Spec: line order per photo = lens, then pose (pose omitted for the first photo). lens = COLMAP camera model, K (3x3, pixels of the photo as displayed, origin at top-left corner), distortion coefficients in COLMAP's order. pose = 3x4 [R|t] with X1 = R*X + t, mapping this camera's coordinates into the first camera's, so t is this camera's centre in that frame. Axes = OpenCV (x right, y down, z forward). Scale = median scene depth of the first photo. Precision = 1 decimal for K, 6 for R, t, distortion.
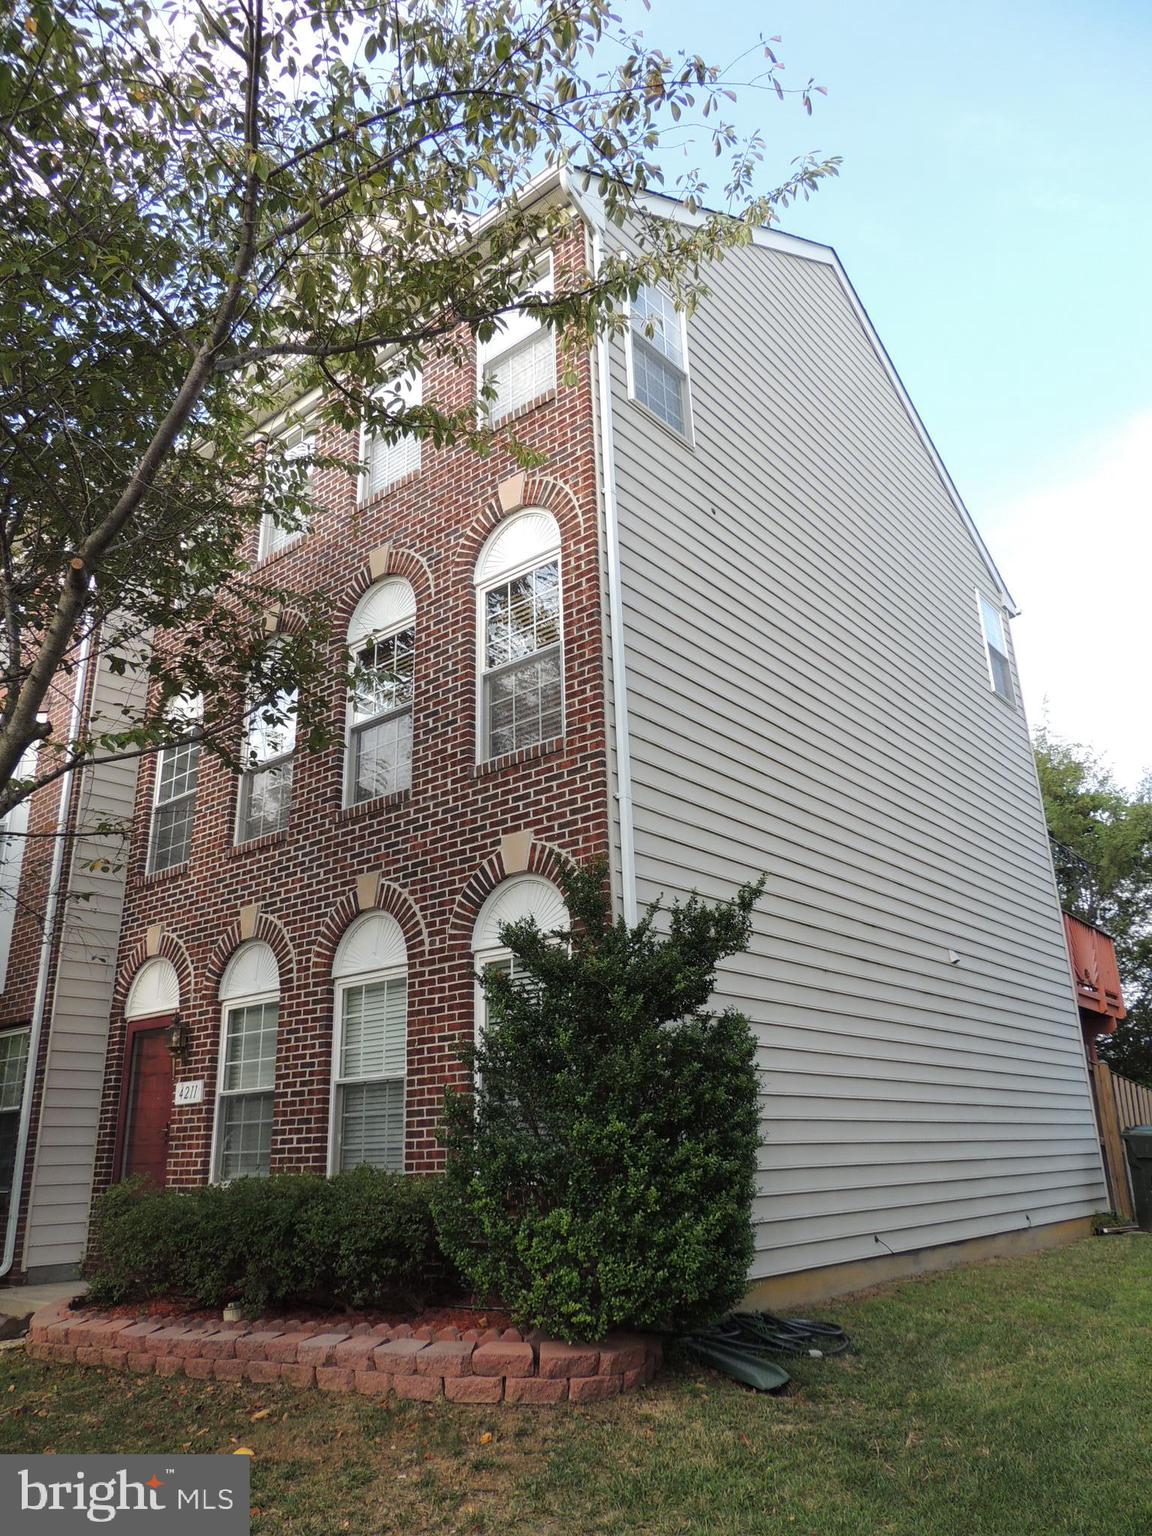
lens RADIAL K [[1098.3, 0, 578.9], [0, 1098.3, 761.2], [0, 0, 1]] dist [-0.023889, -0.000070]
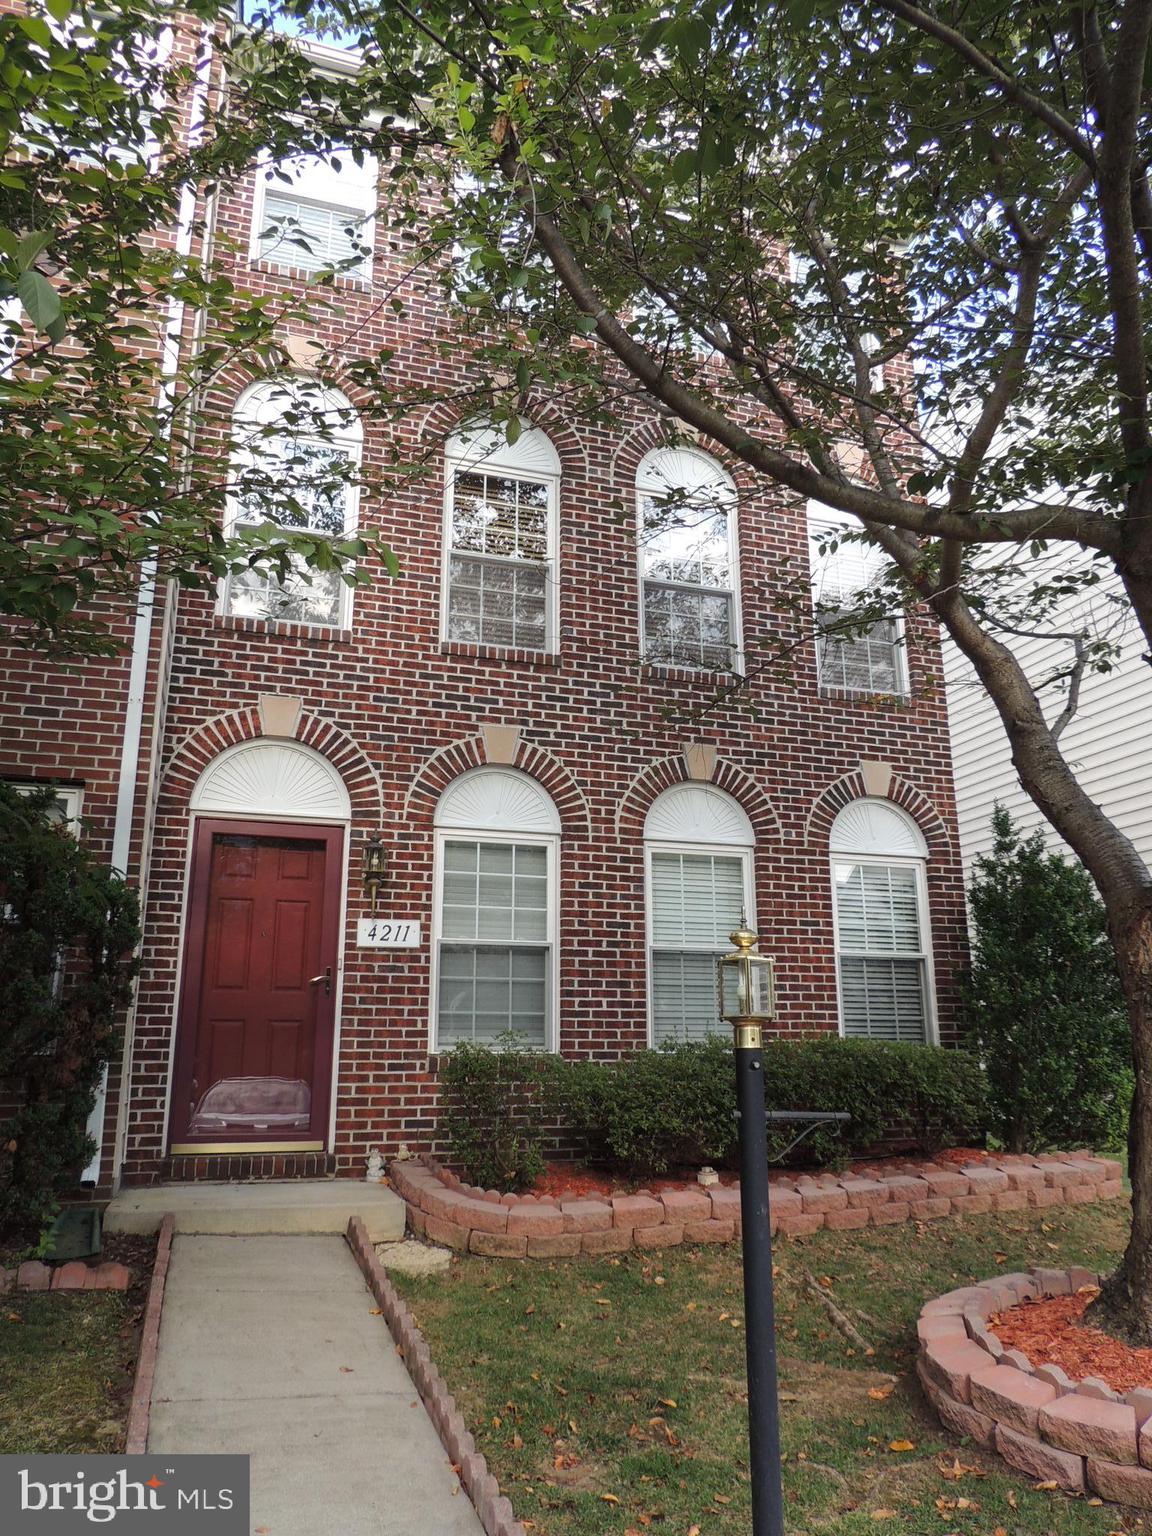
lens RADIAL K [[1098.3, 0, 578.6], [0, 1098.3, 781.4], [0, 0, 1]] dist [-0.023889, -0.000070]
pose [[0.517891, 0.238944, 0.821398, -1.010975], [-0.303485, 0.949061, -0.084733, 0.240923], [-0.799804, -0.205400, 0.564026, 0.507464]]
